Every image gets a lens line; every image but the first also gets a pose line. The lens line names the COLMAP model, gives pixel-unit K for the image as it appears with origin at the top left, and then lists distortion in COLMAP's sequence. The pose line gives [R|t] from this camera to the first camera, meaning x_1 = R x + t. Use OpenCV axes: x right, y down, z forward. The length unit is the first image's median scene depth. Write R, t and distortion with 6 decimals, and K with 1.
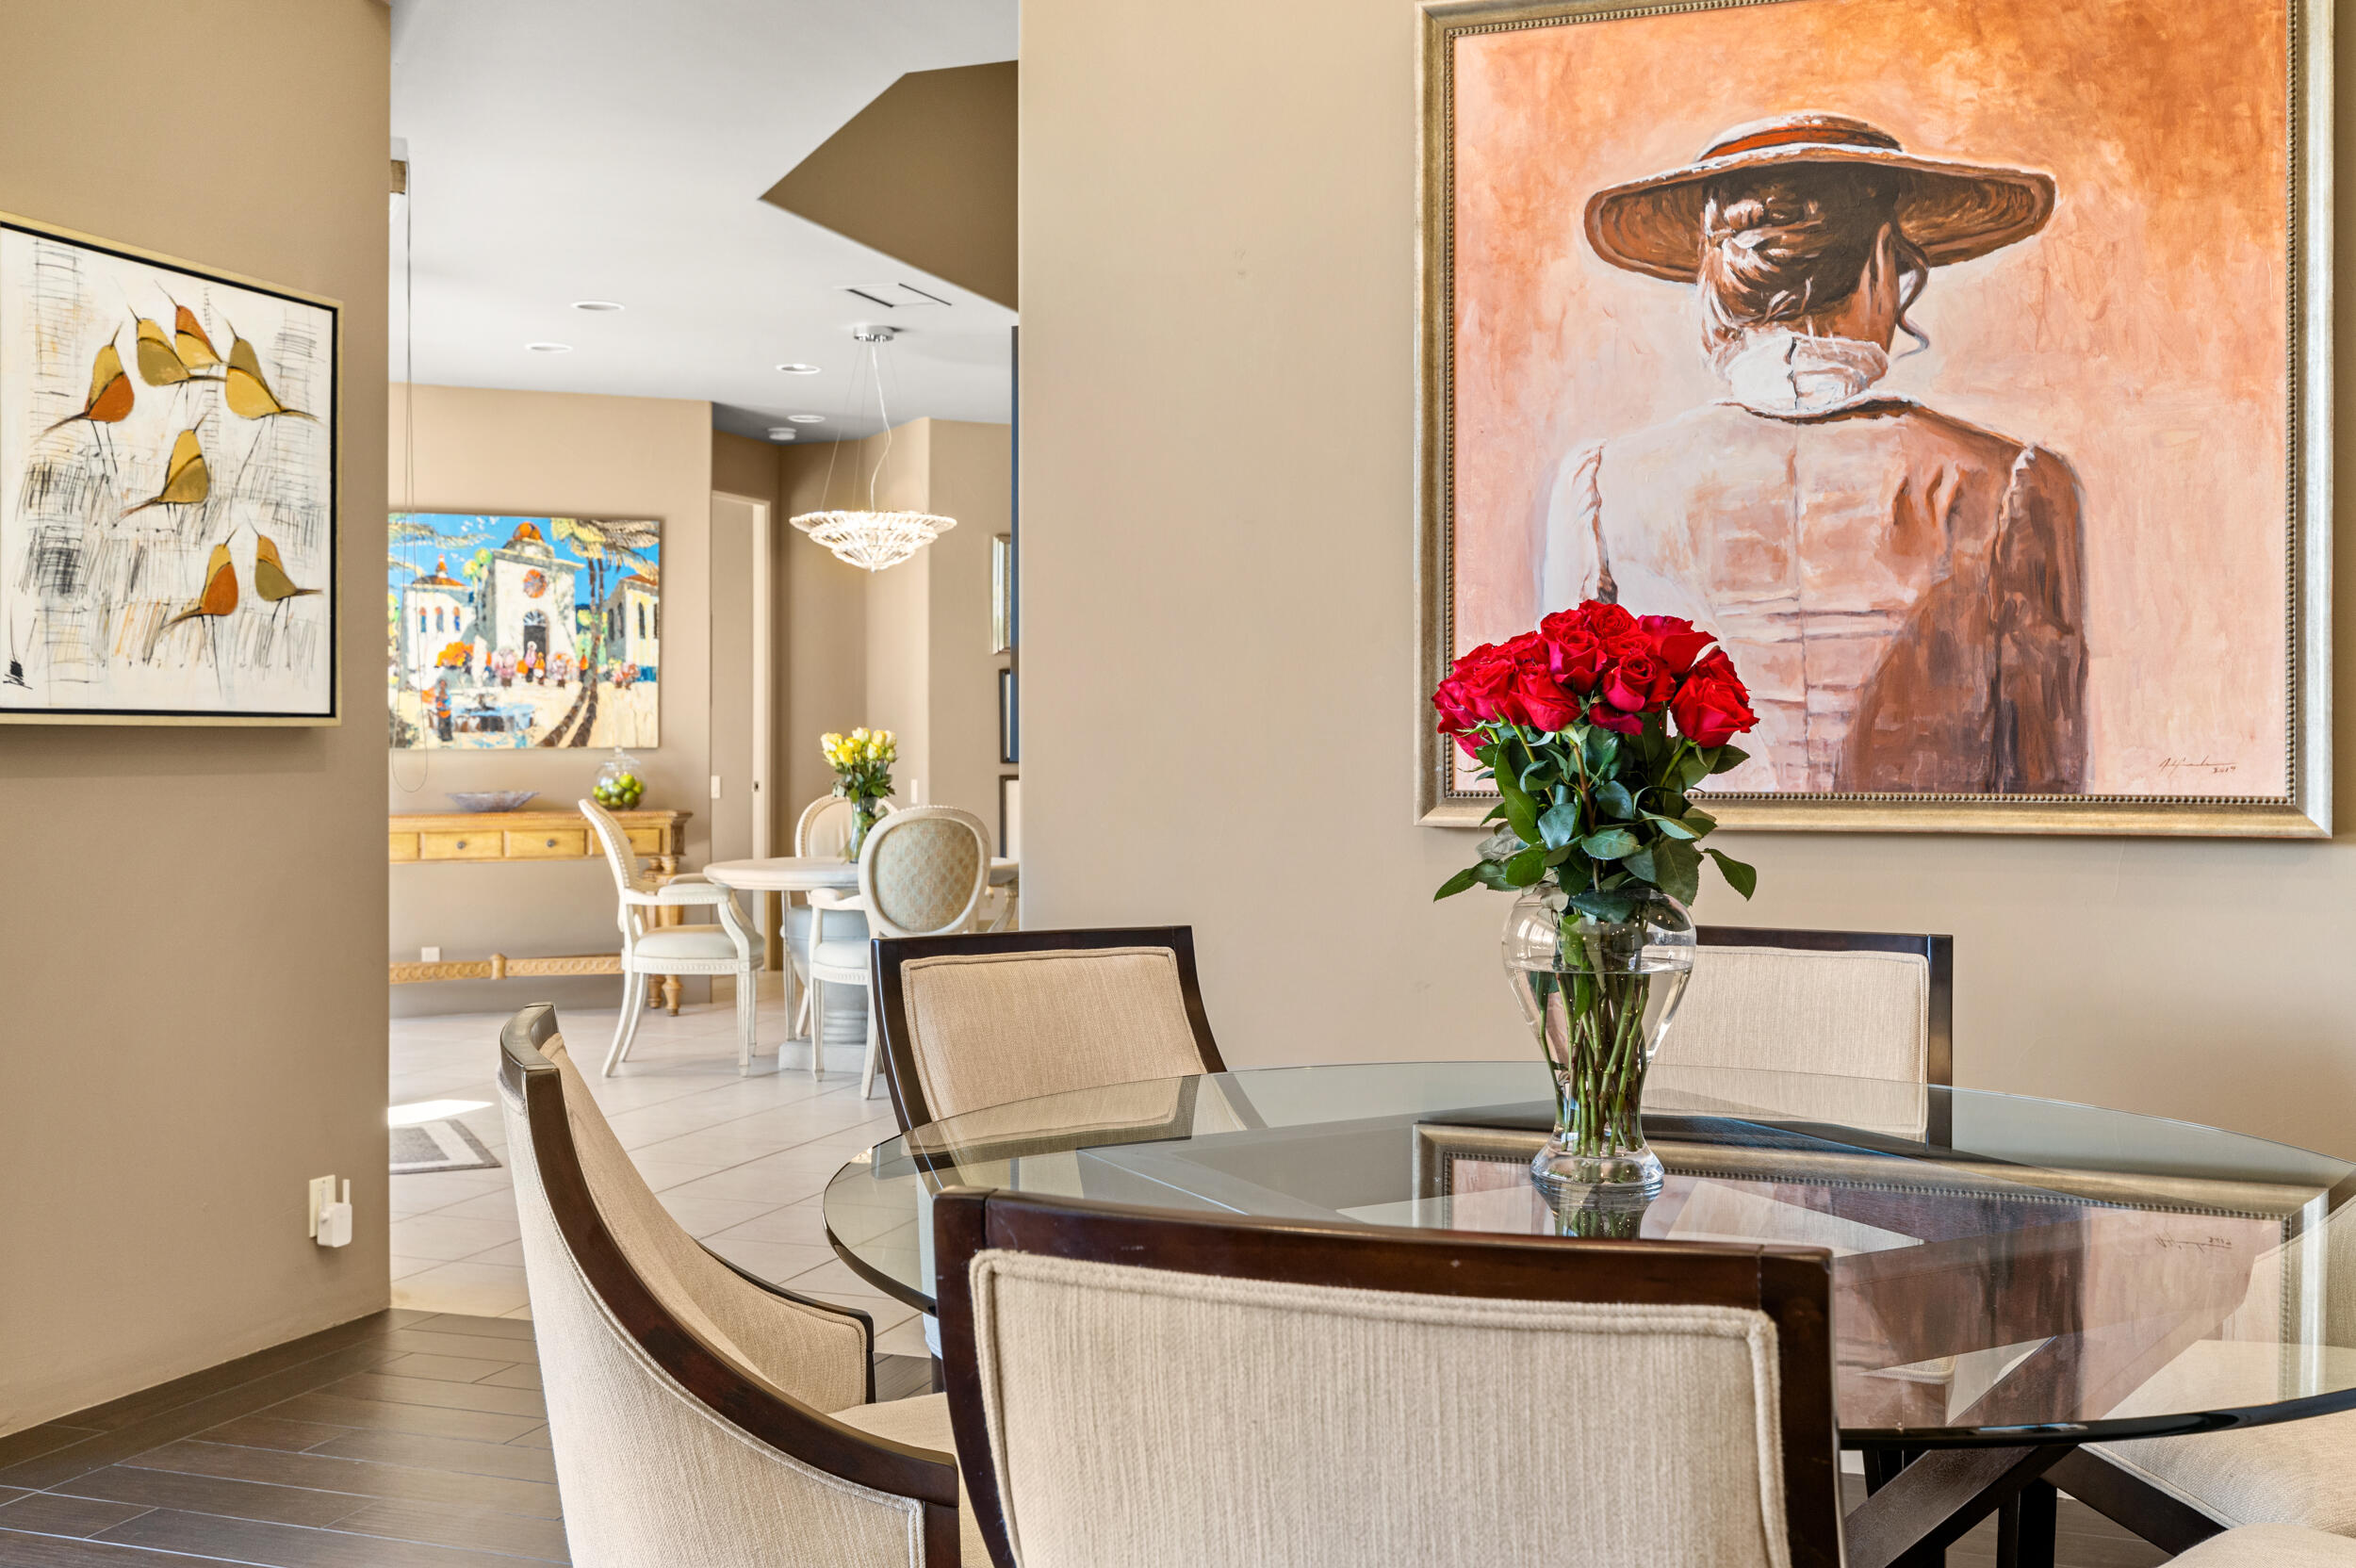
lens RADIAL K [[2334.8, 0, 1177.6], [0, 2334.8, 748.5], [0, 0, 1]] dist [0.008599, 0.008979]
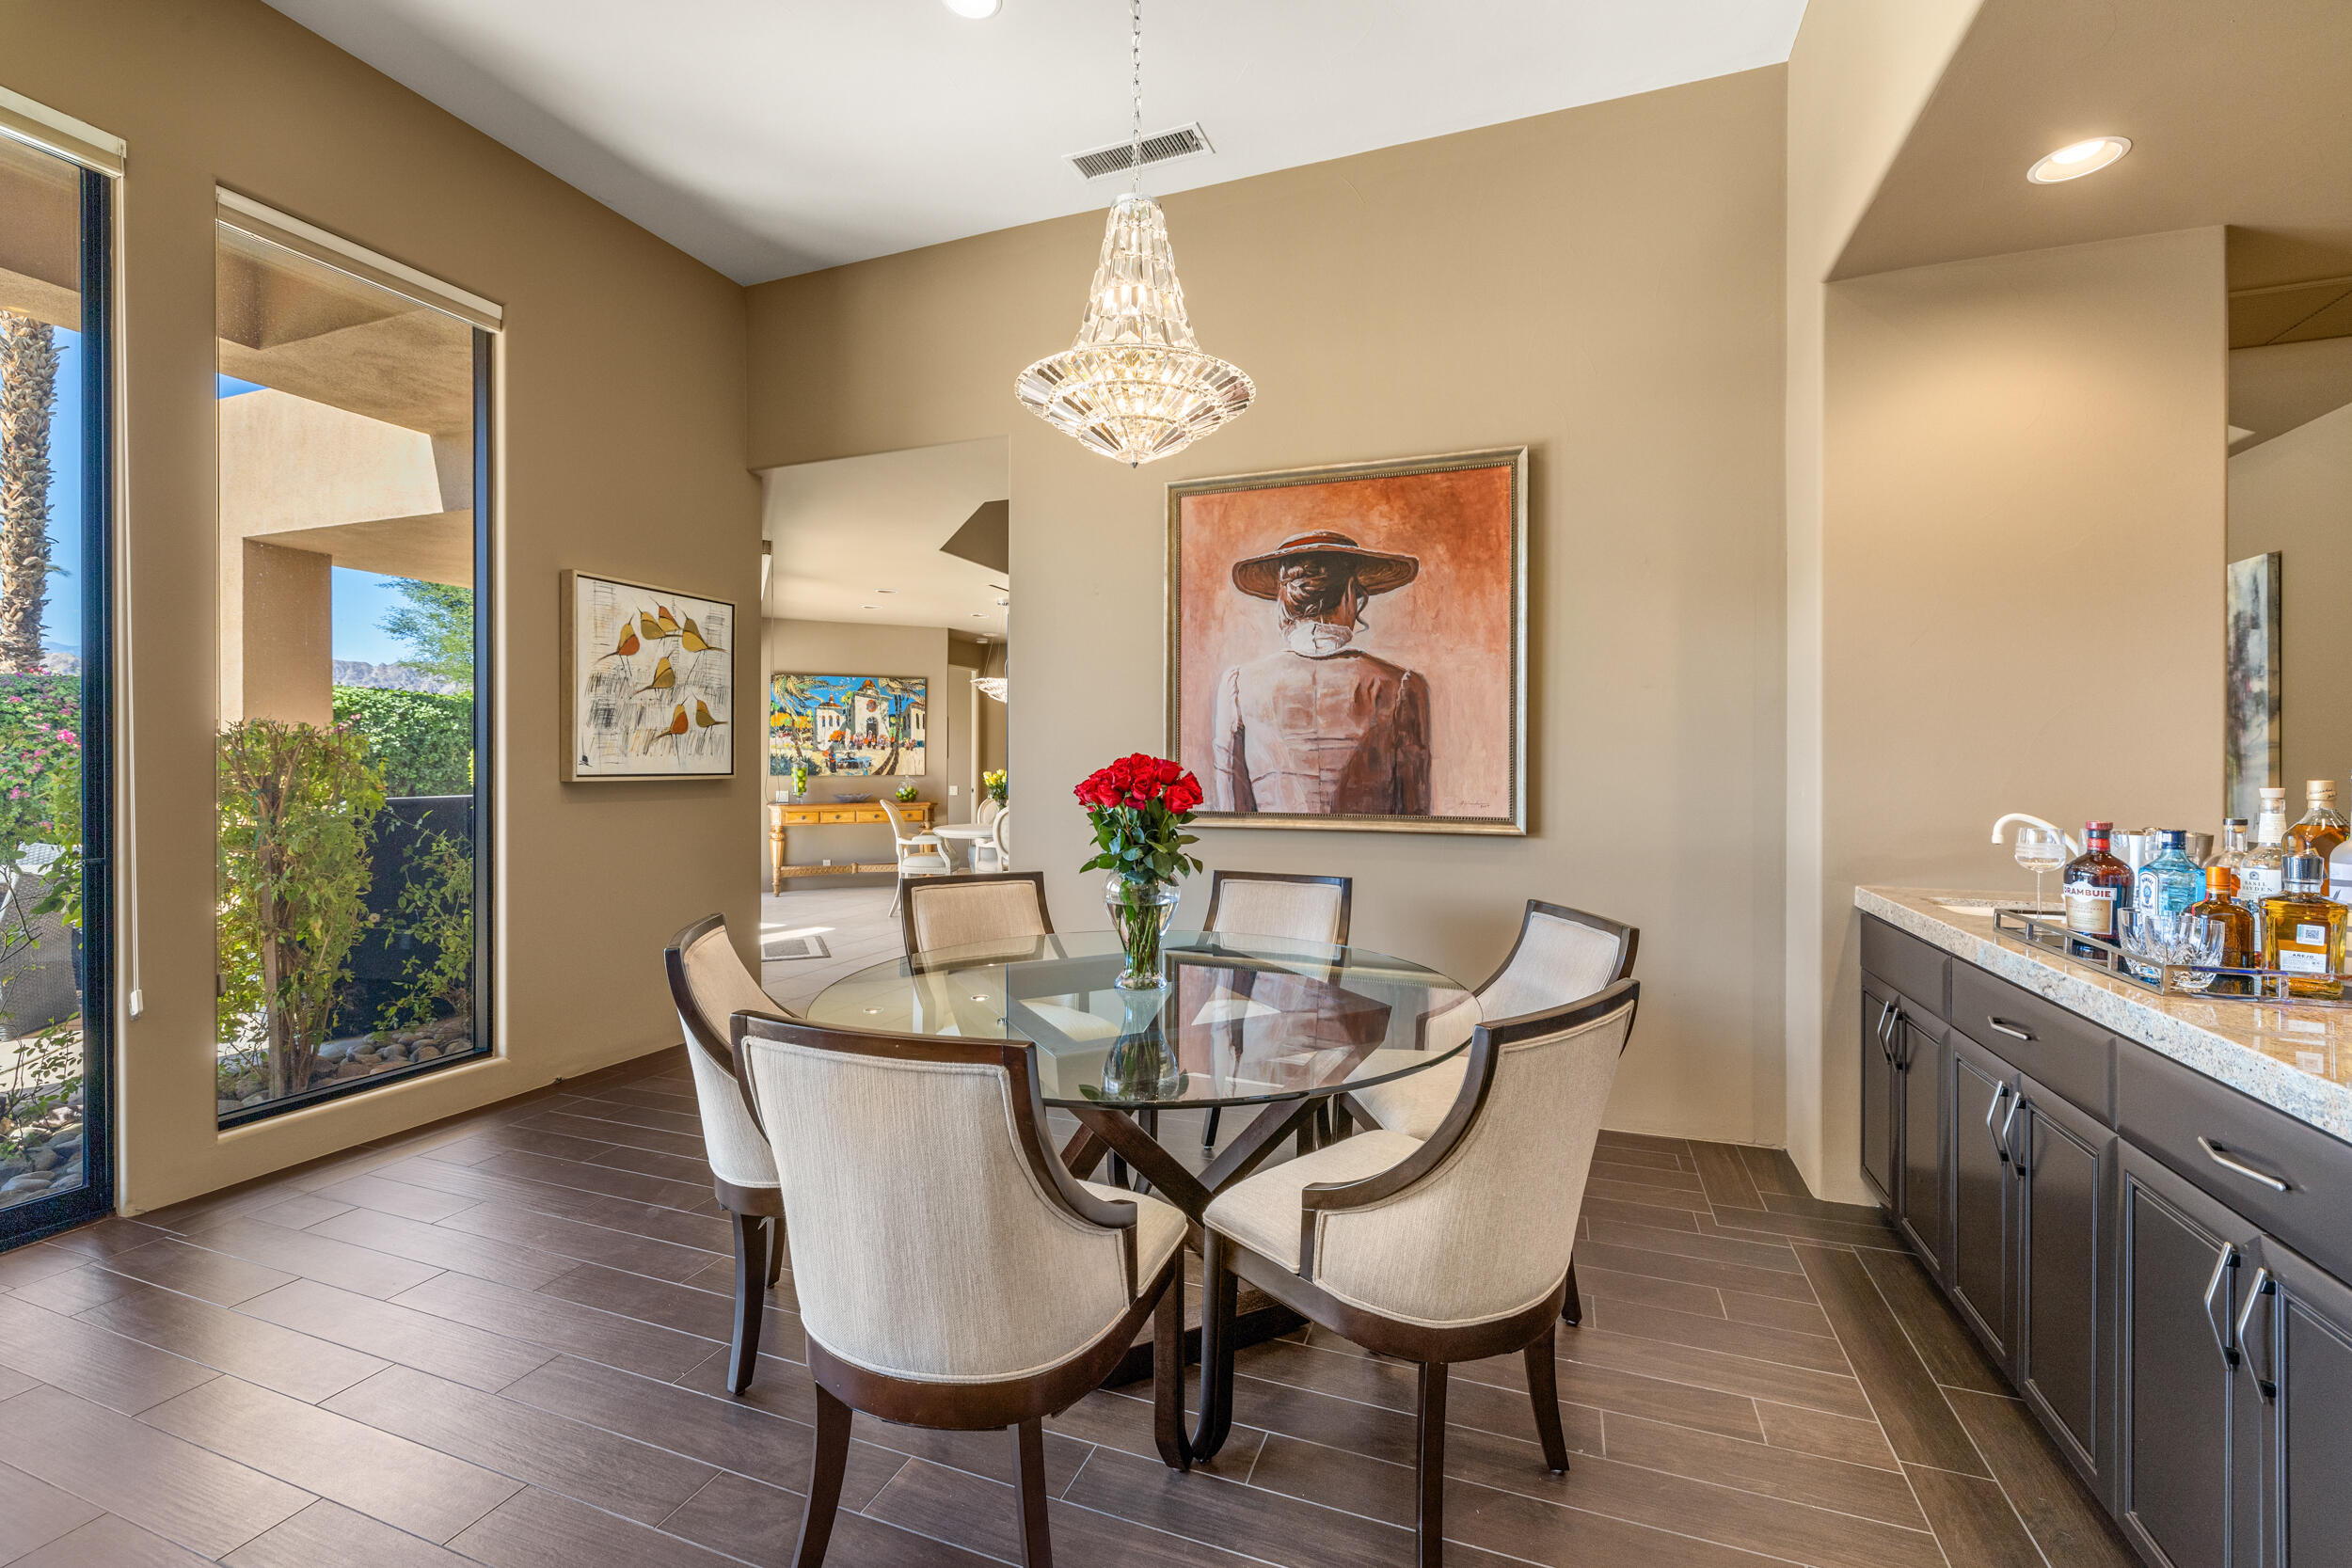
lens RADIAL K [[1004.1, 0, 1168.5], [0, 1004.1, 774.4], [0, 0, 1]] dist [-0.000527, 0.000758]
pose [[0.999935, 0.003277, -0.010884, 0.121619], [-0.003221, 0.999982, 0.005117, -0.025402], [0.010900, -0.005082, 0.999928, -0.033457]]
